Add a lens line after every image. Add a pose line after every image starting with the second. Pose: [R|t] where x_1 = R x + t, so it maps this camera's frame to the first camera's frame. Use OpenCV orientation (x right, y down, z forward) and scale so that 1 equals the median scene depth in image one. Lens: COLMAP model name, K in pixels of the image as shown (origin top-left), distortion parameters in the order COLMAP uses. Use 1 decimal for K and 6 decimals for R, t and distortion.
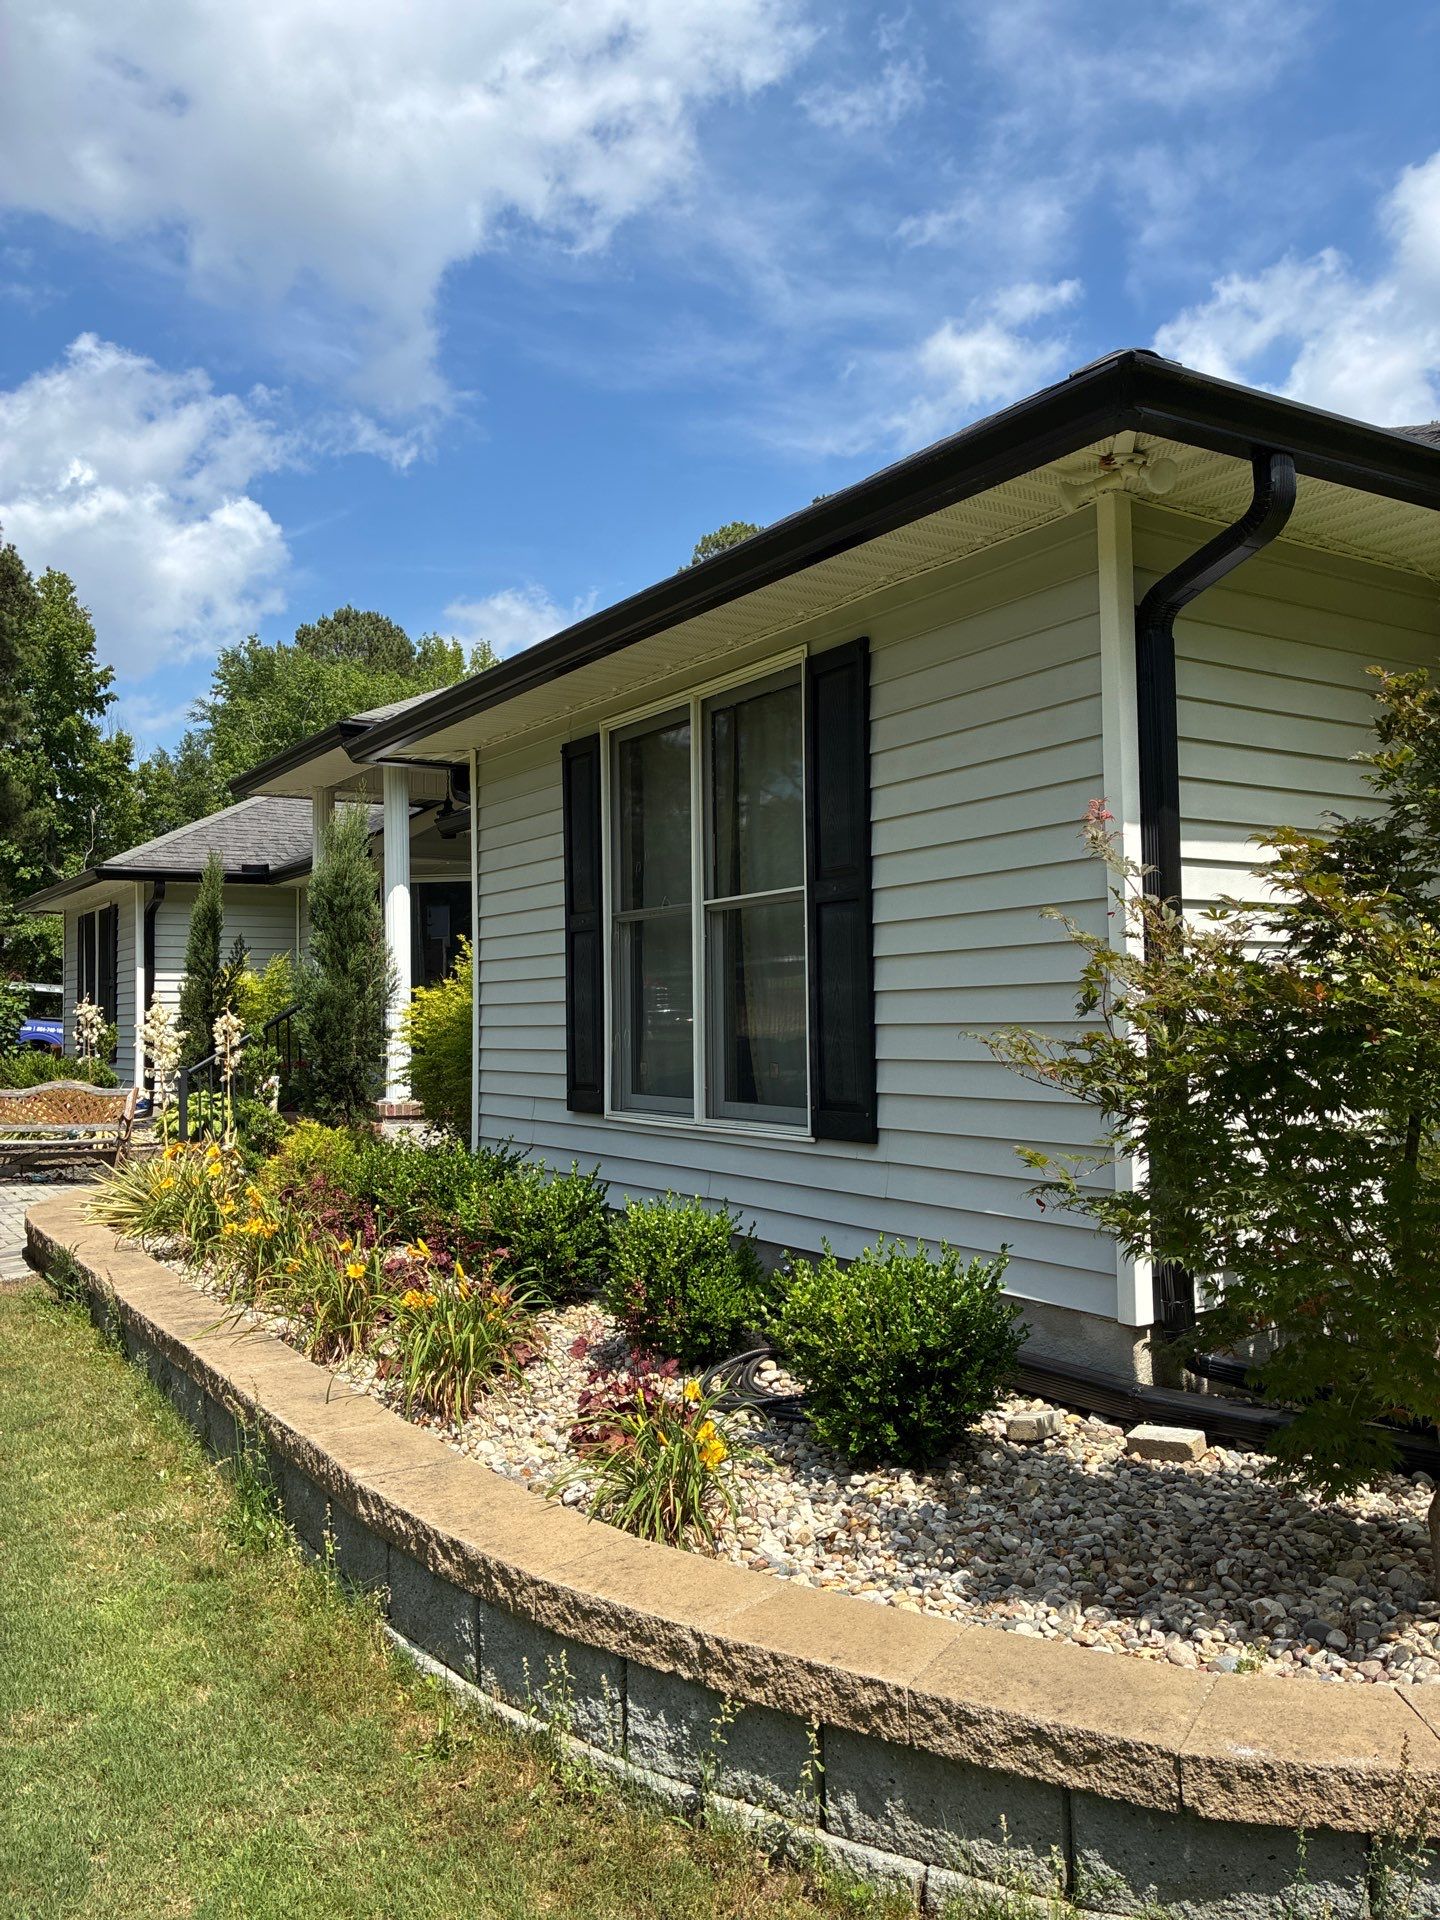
lens RADIAL K [[1443.4, 0, 715.2], [0, 1443.4, 1010.4], [0, 0, 1]] dist [0.056849, -0.054325]
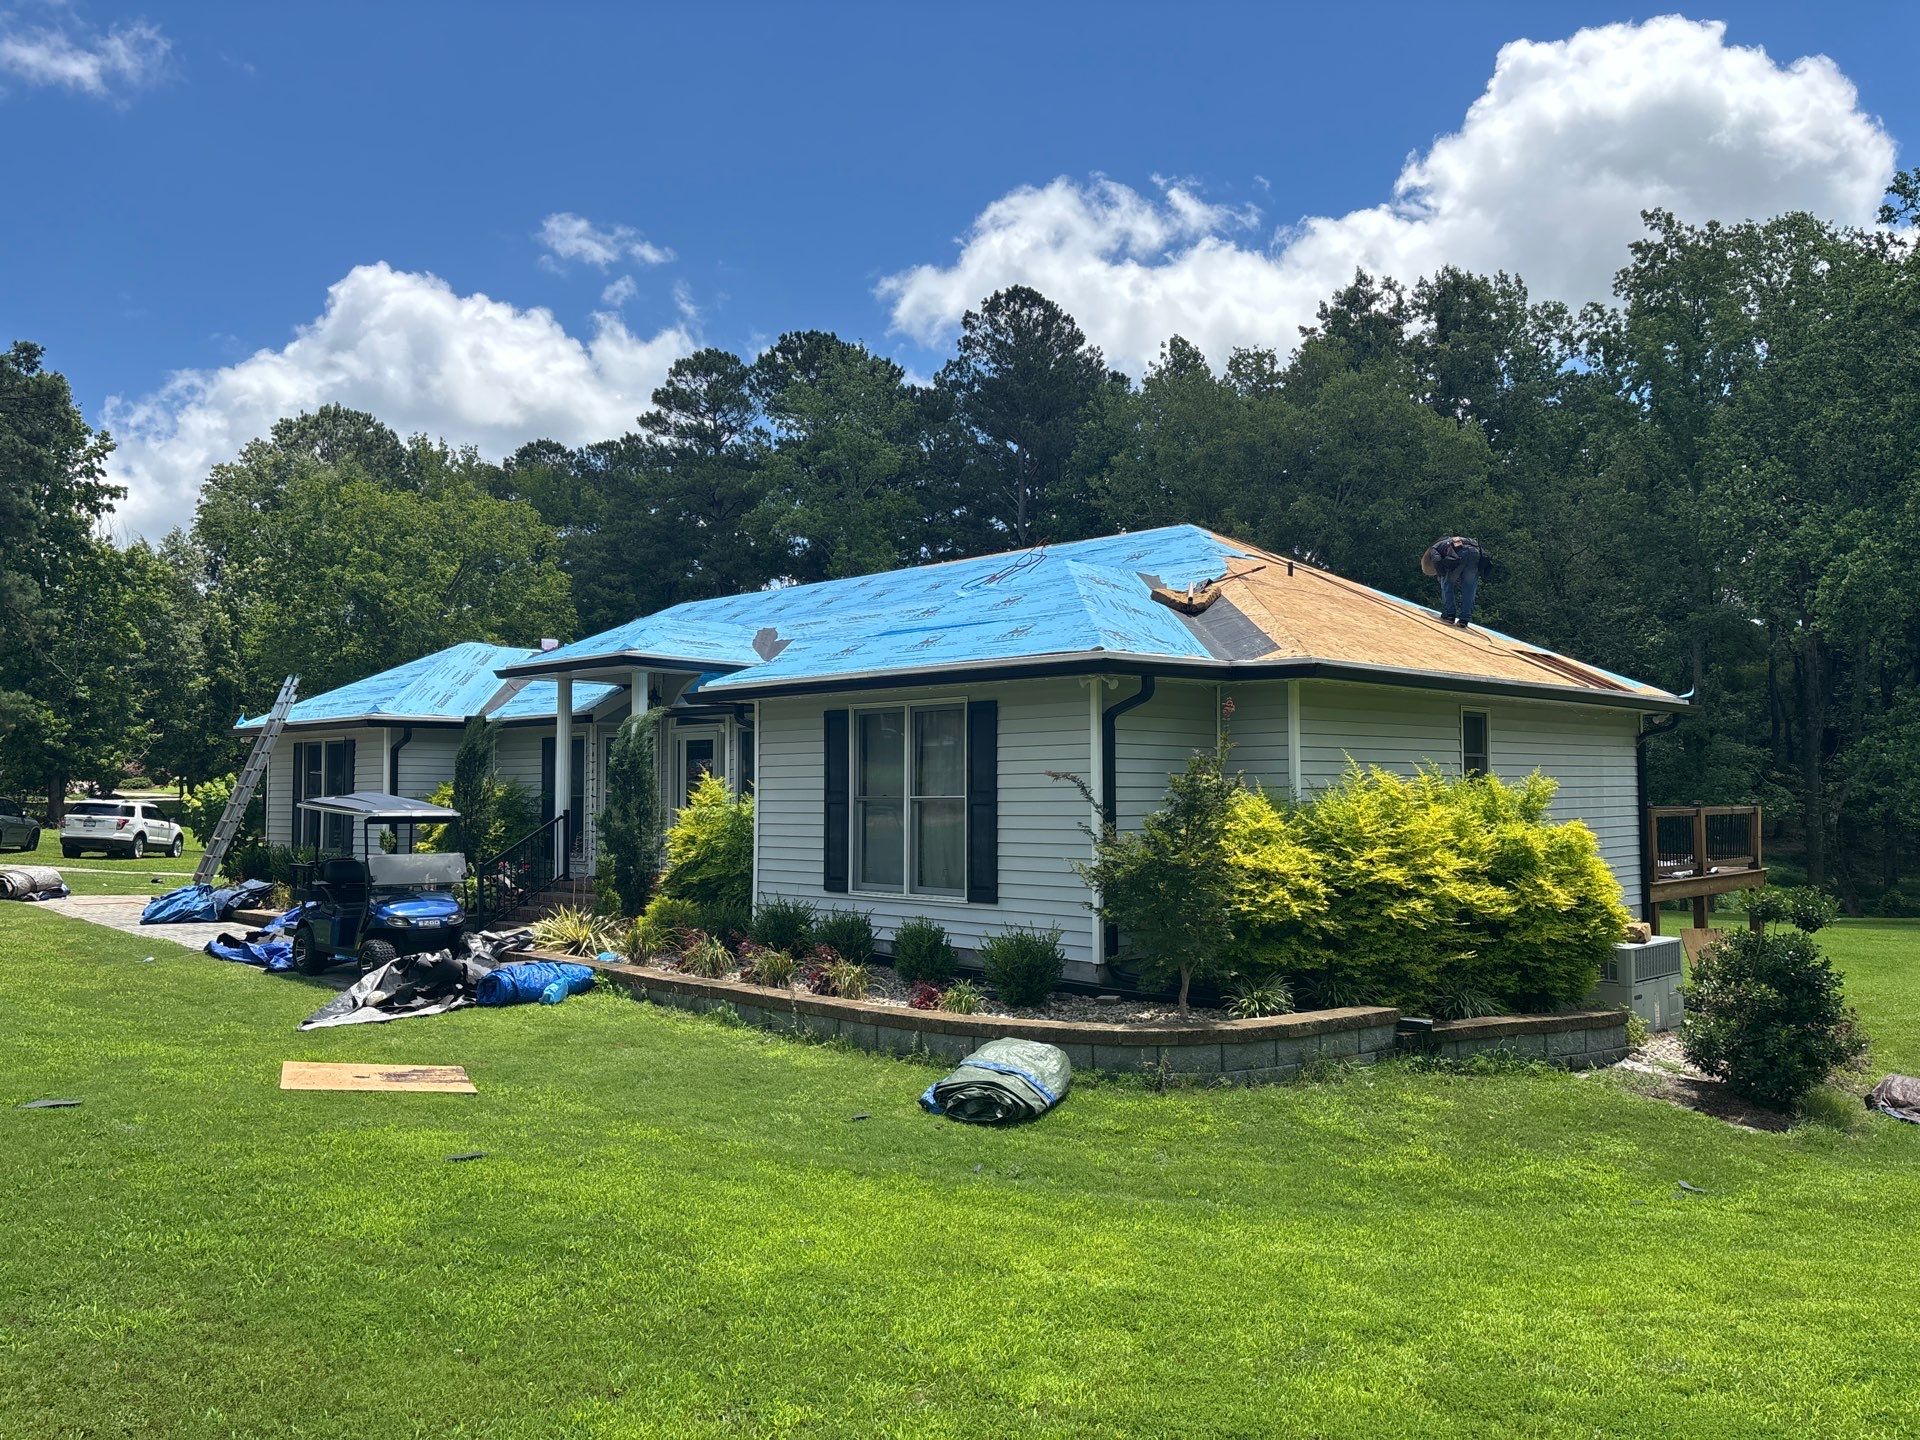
lens RADIAL K [[1449.6, 0, 960.0], [0, 1449.6, 720.0], [0, 0, 1]] dist [0.041282, -0.073098]
pose [[0.976544, 0.014693, 0.214816, -0.369285], [-0.005269, 0.999001, -0.044376, -0.083653], [-0.215254, 0.042203, 0.975646, -1.068036]]
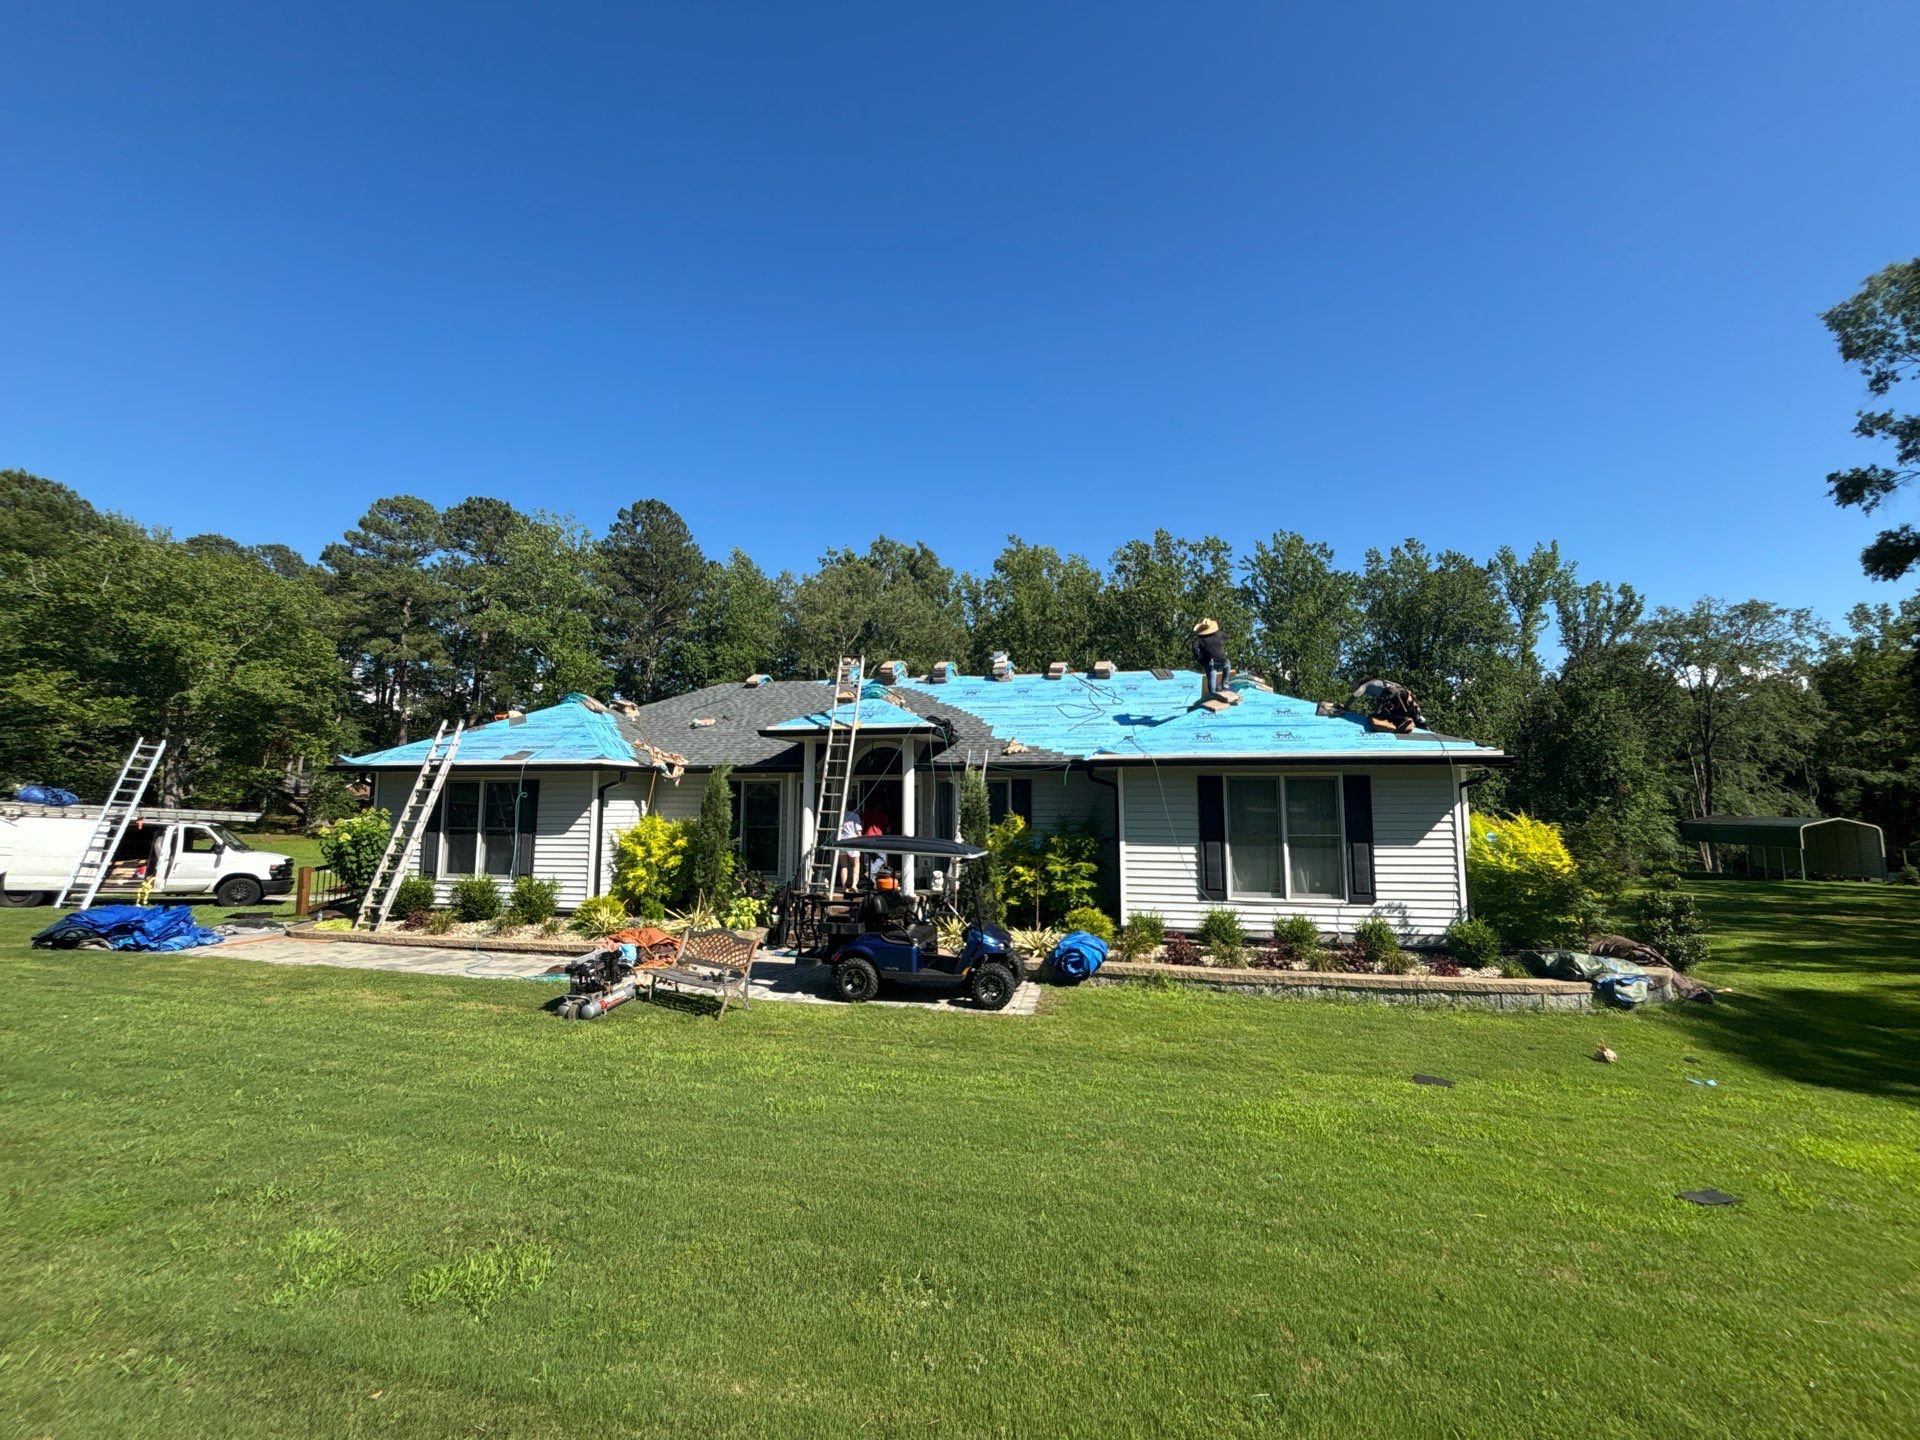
lens RADIAL K [[766.4, 0, 960.0], [0, 766.4, 720.0], [0, 0, 1]] dist [0.009819, -0.004505]
pose [[0.690551, 0.083449, 0.718454, -1.704781], [-0.008712, 0.994210, -0.107104, -0.129416], [-0.723231, 0.067701, 0.687280, 0.256070]]
